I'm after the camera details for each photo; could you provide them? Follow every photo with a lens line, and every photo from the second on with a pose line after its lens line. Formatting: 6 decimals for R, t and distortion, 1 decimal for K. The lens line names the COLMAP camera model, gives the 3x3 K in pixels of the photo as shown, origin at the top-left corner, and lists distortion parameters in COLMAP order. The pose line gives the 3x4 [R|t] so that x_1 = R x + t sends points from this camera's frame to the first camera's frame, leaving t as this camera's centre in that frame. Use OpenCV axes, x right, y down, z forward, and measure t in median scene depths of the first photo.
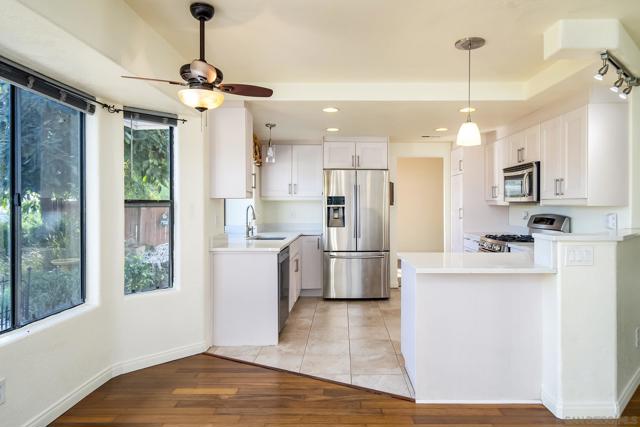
lens RADIAL K [[429.0, 0, 352.6], [0, 429.0, 207.0], [0, 0, 1]] dist [0.003689, 0.001866]
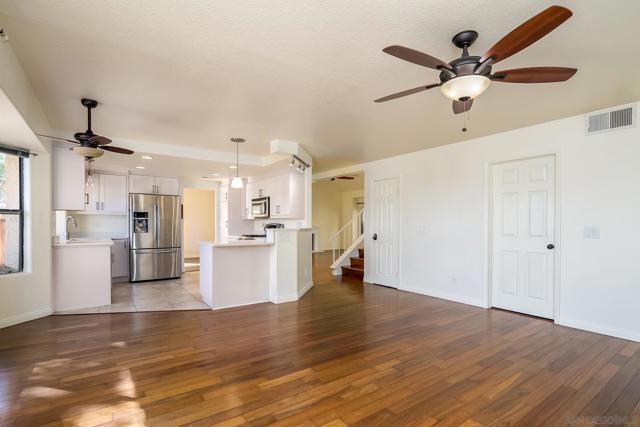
lens RADIAL K [[307.7, 0, 344.1], [0, 307.7, 226.3], [0, 0, 1]] dist [-0.000159, 0.000117]
pose [[0.801485, -0.000610, 0.598014, -0.137063], [0.000222, 1.000000, 0.000723, 0.029191], [-0.598014, -0.000446, 0.801485, -0.340352]]
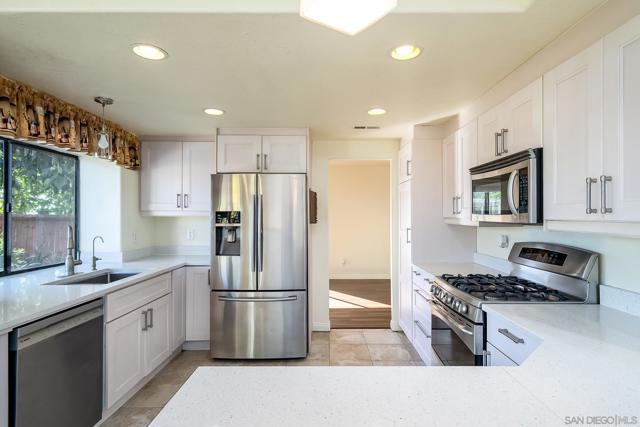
lens RADIAL K [[361.9, 0, 334.4], [0, 361.9, 213.4], [0, 0, 1]] dist [-0.000903, 0.000196]
pose [[0.999979, 0.002146, -0.006182, 0.168556], [-0.002213, 0.999938, -0.010957, -0.018829], [0.006158, 0.010970, 0.999921, 0.508010]]
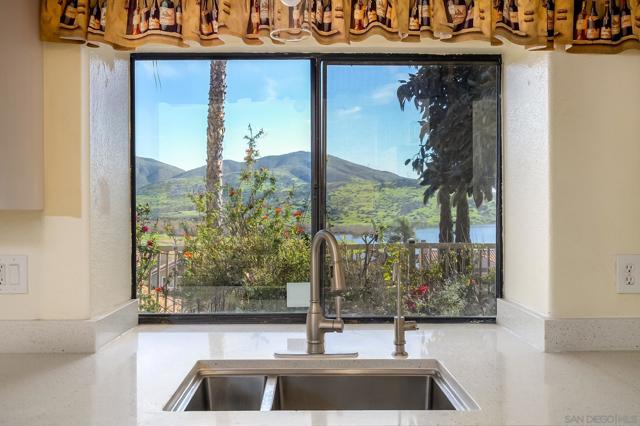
lens RADIAL K [[577.1, 0, 298.0], [0, 577.1, 212.0], [0, 0, 1]] dist [-0.001321, 0.003833]
pose [[-0.022235, 0.007501, -0.999725, 0.111651], [-0.000515, 0.999972, 0.007515, -0.019337], [0.999753, 0.000682, -0.022231, 1.071713]]
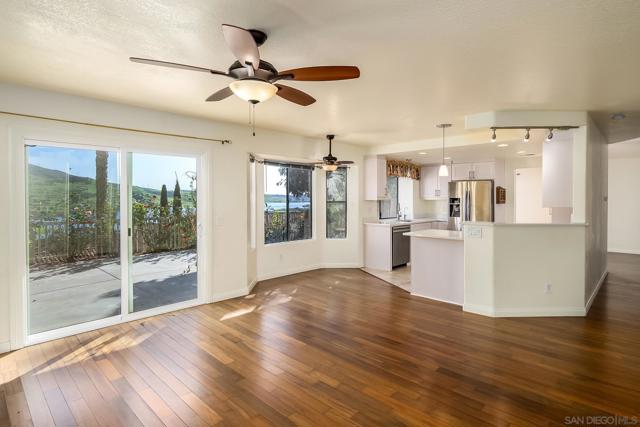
lens RADIAL K [[346.3, 0, 317.2], [0, 346.3, 200.7], [0, 0, 1]] dist [0.001076, 0.000223]
pose [[0.709623, 0.008262, -0.704533, 0.629765], [-0.006903, 0.999965, 0.004774, -0.020677], [0.704547, 0.001476, 0.709655, -0.364220]]
